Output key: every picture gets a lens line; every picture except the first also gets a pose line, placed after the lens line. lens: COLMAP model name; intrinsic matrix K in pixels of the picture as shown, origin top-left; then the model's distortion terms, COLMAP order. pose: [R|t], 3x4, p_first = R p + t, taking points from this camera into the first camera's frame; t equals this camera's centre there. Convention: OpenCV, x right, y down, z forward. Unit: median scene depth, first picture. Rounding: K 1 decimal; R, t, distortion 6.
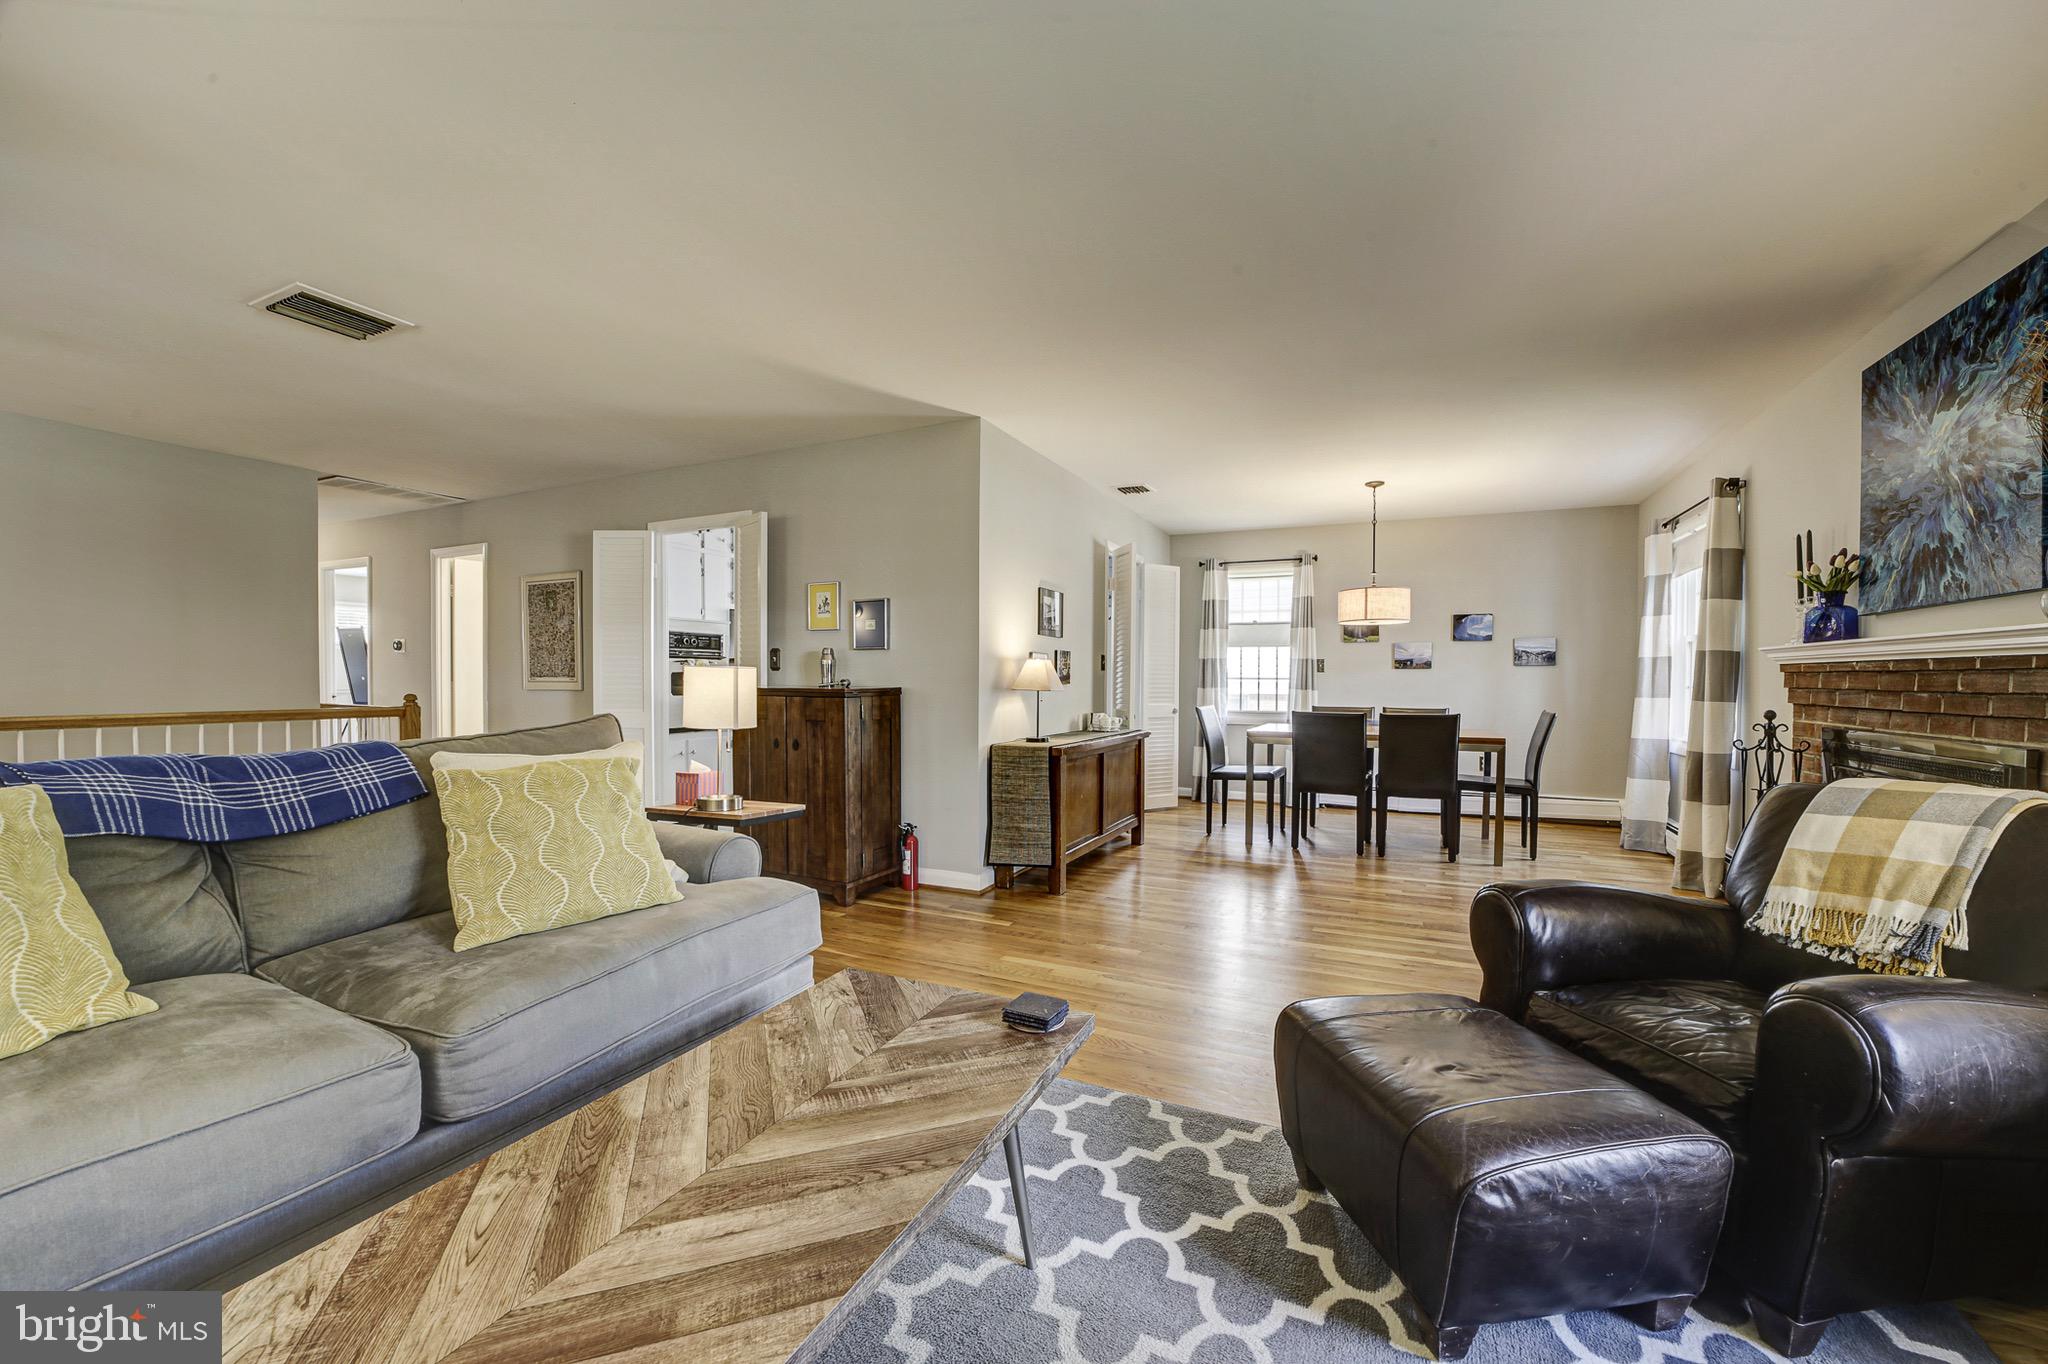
lens RADIAL K [[797.1, 0, 1038.0], [0, 797.1, 696.3], [0, 0, 1]] dist [-0.040693, 0.010423]
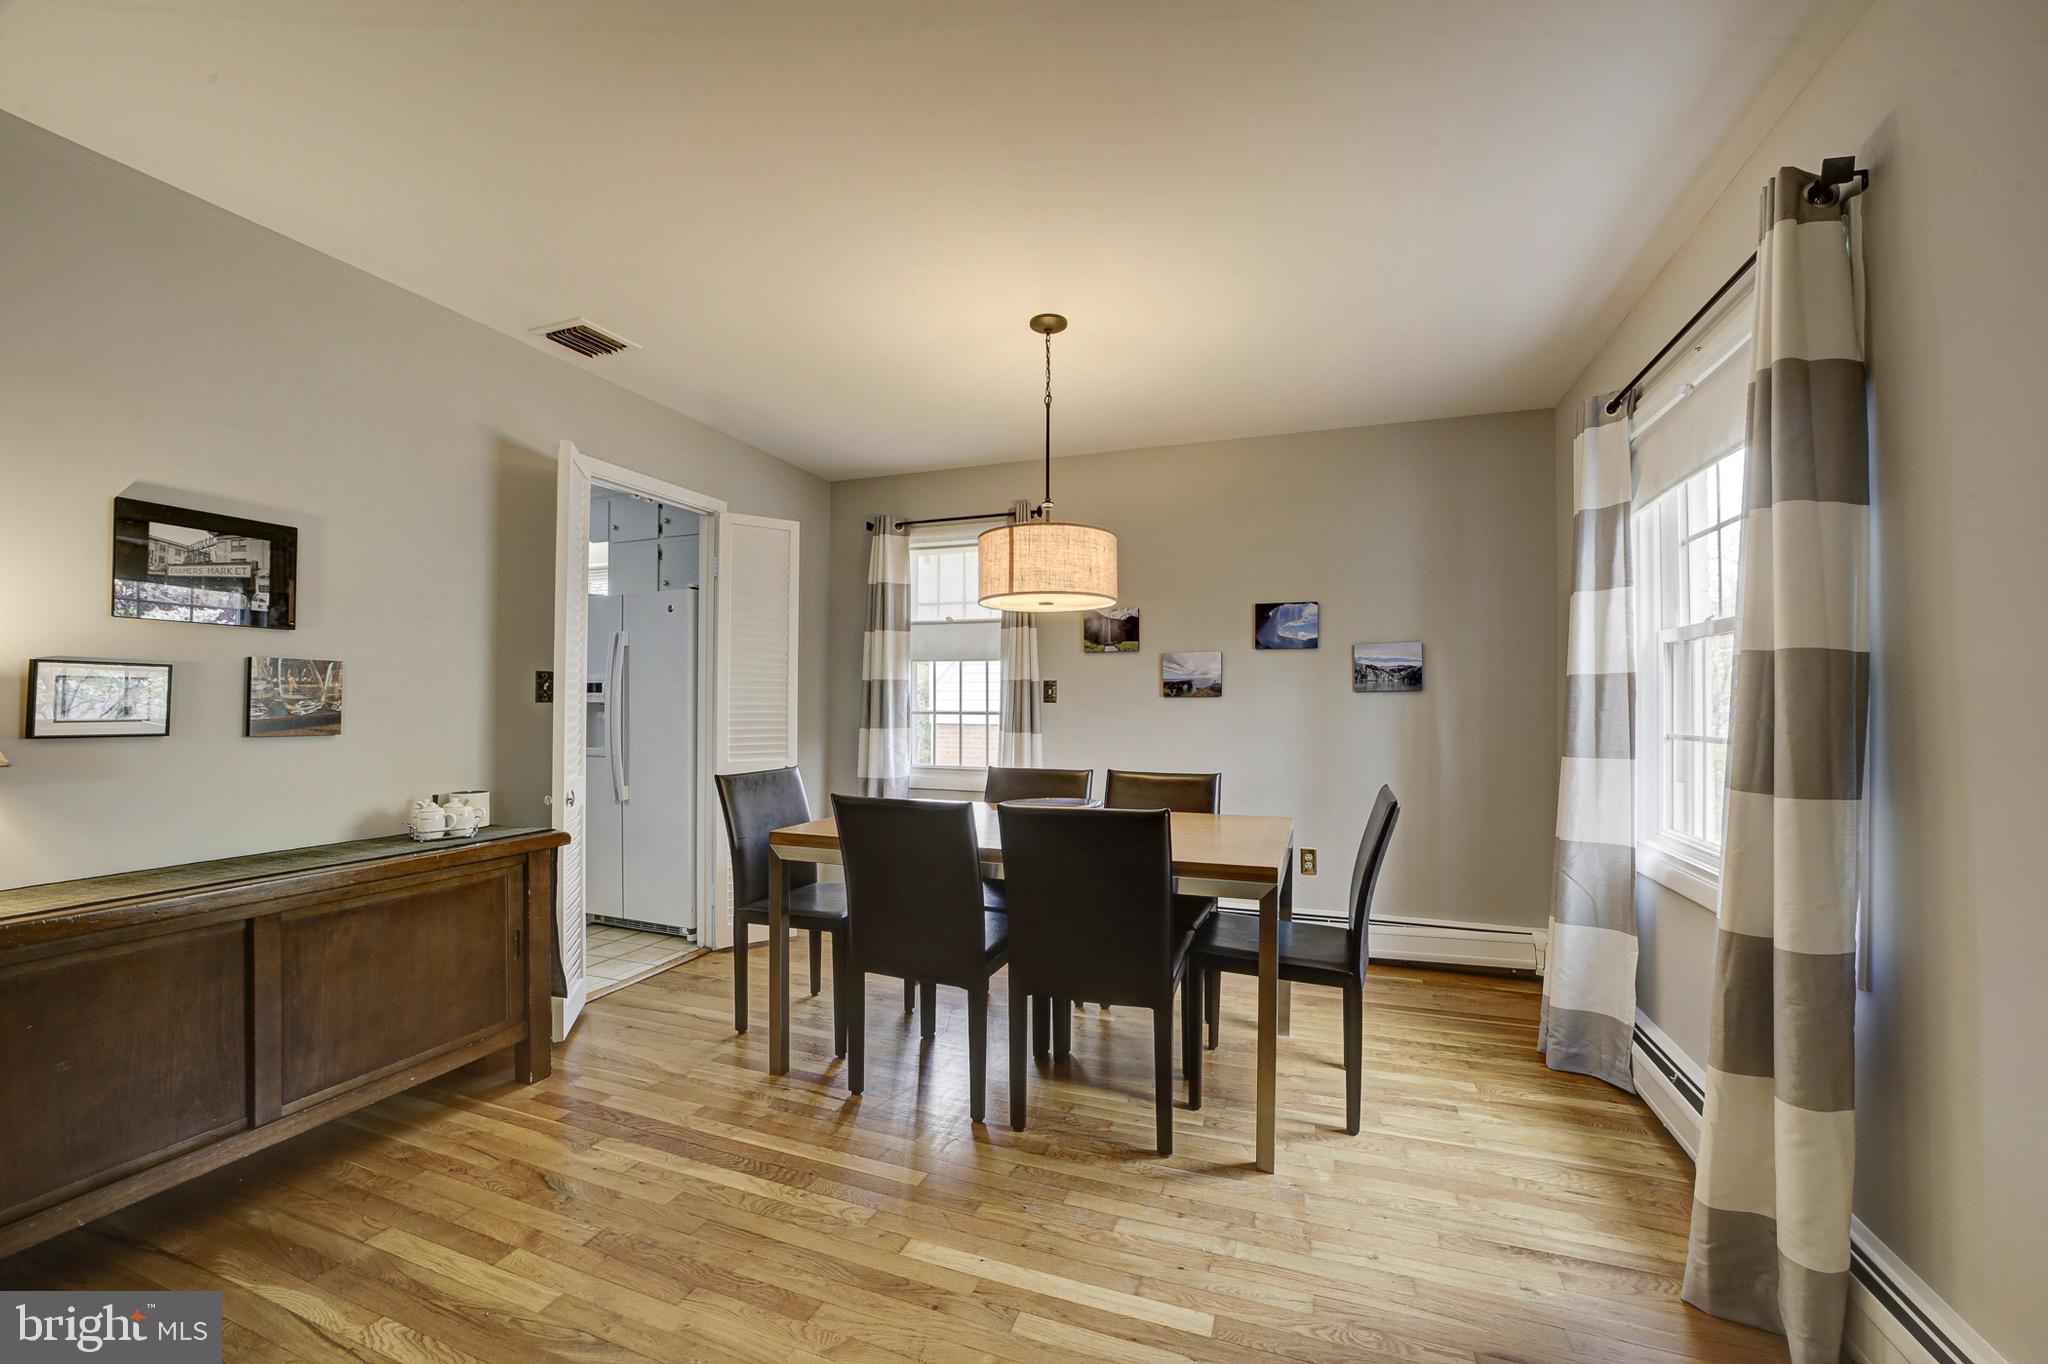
lens RADIAL K [[797.1, 0, 1038.0], [0, 797.1, 696.3], [0, 0, 1]] dist [-0.040693, 0.010423]
pose [[0.996194, -0.000353, 0.087167, 0.332461], [0.002967, 0.999550, -0.029865, -0.019317], [-0.087117, 0.030010, 0.995746, 0.454340]]
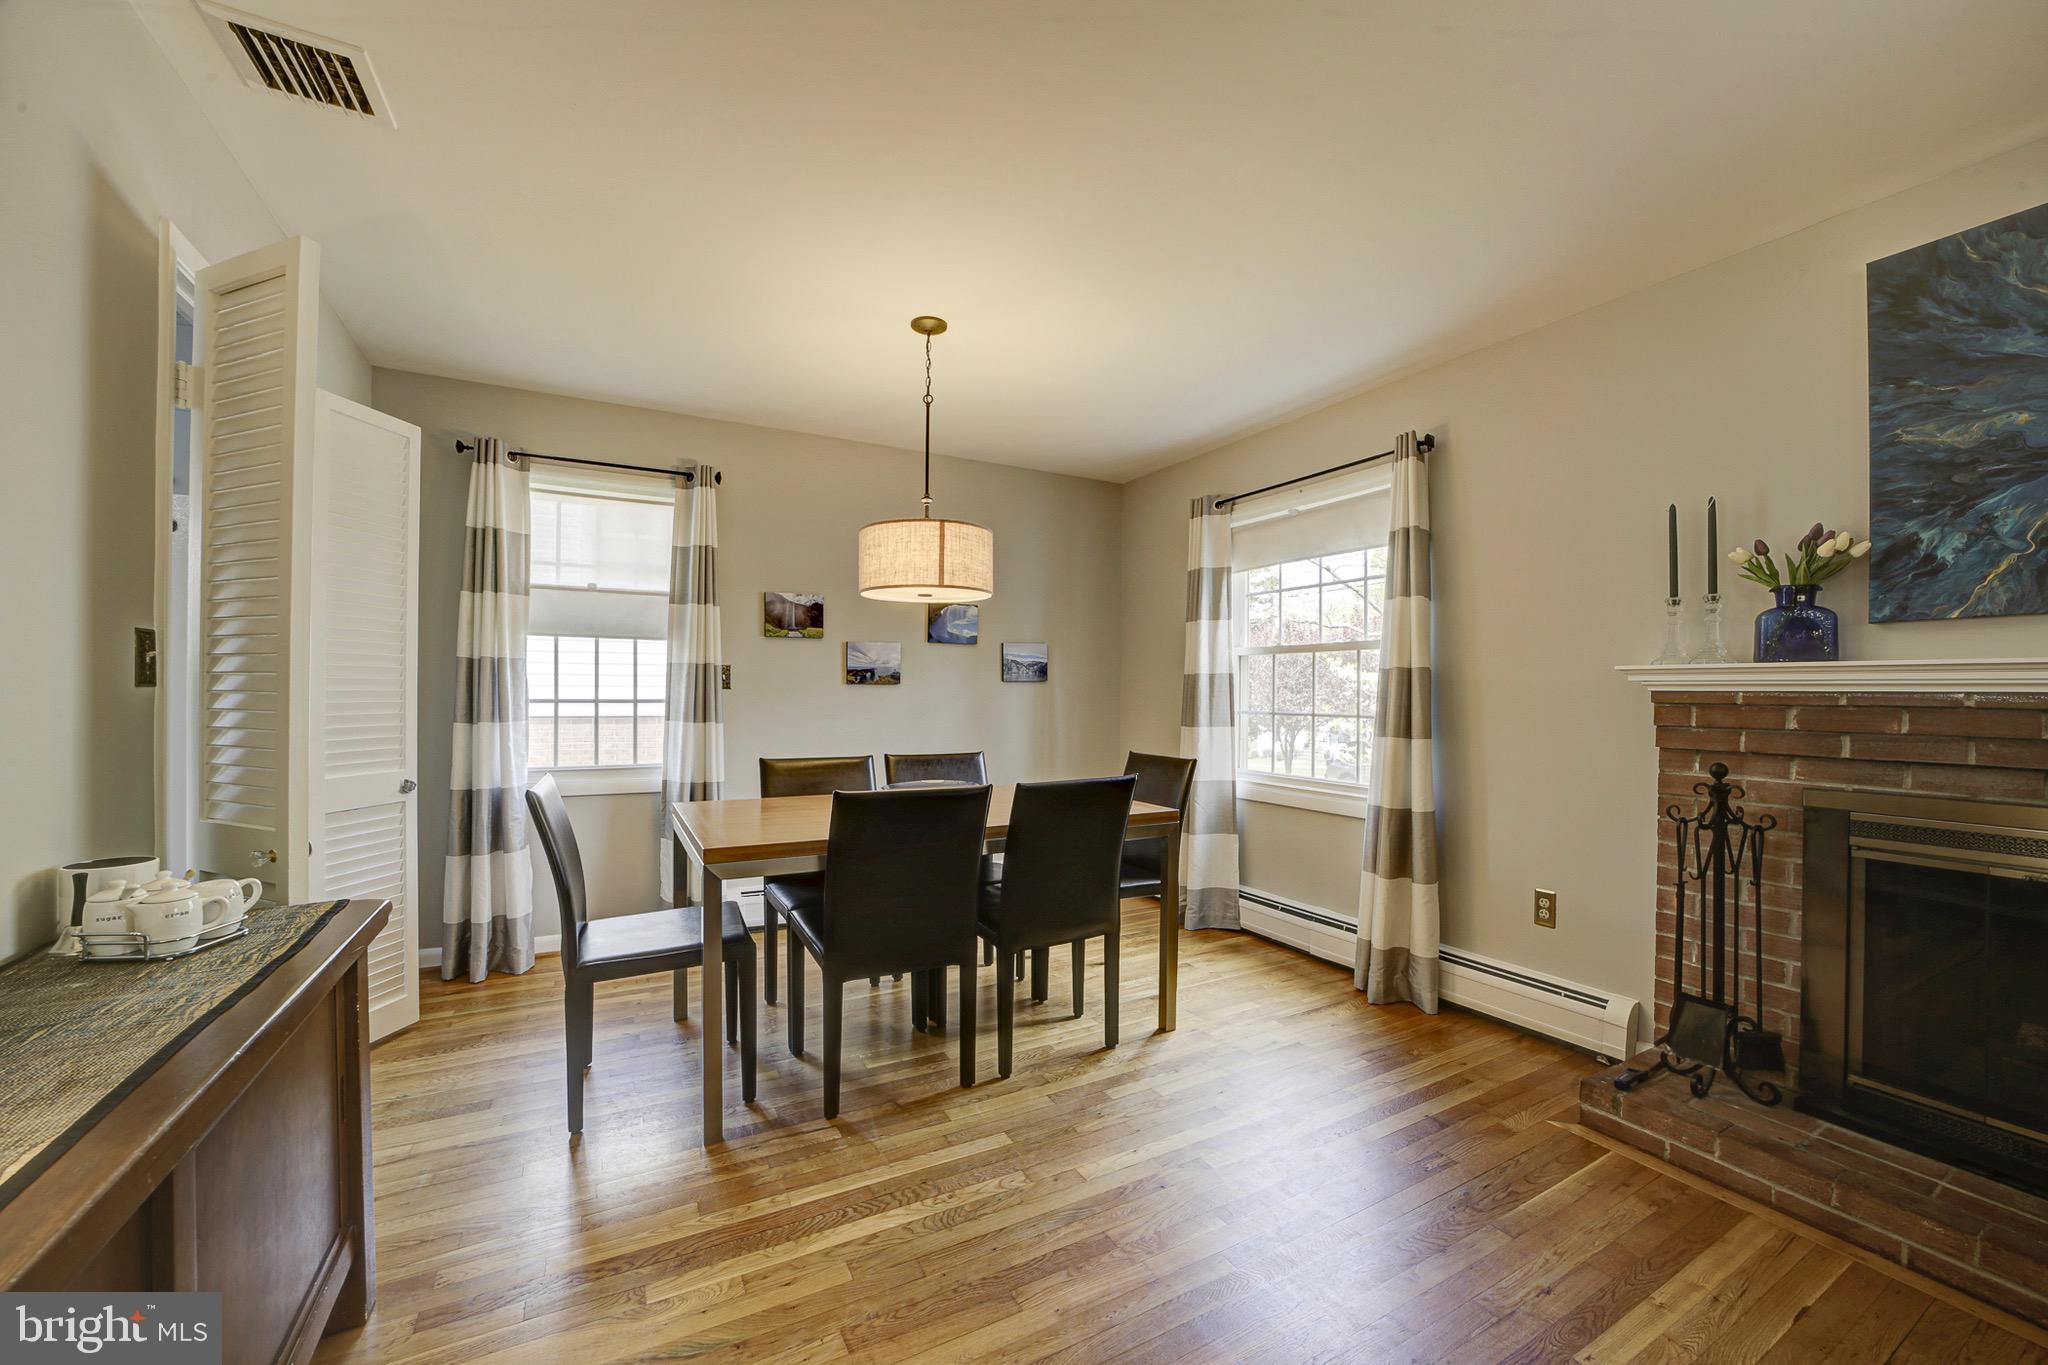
lens RADIAL K [[797.1, 0, 1038.0], [0, 797.1, 696.8], [0, 0, 1]] dist [-0.040693, 0.010423]
pose [[0.585210, -0.005179, 0.810865, 0.045215], [0.013242, 0.999907, -0.003170, -0.022854], [-0.810773, 0.012593, 0.585225, 0.568992]]
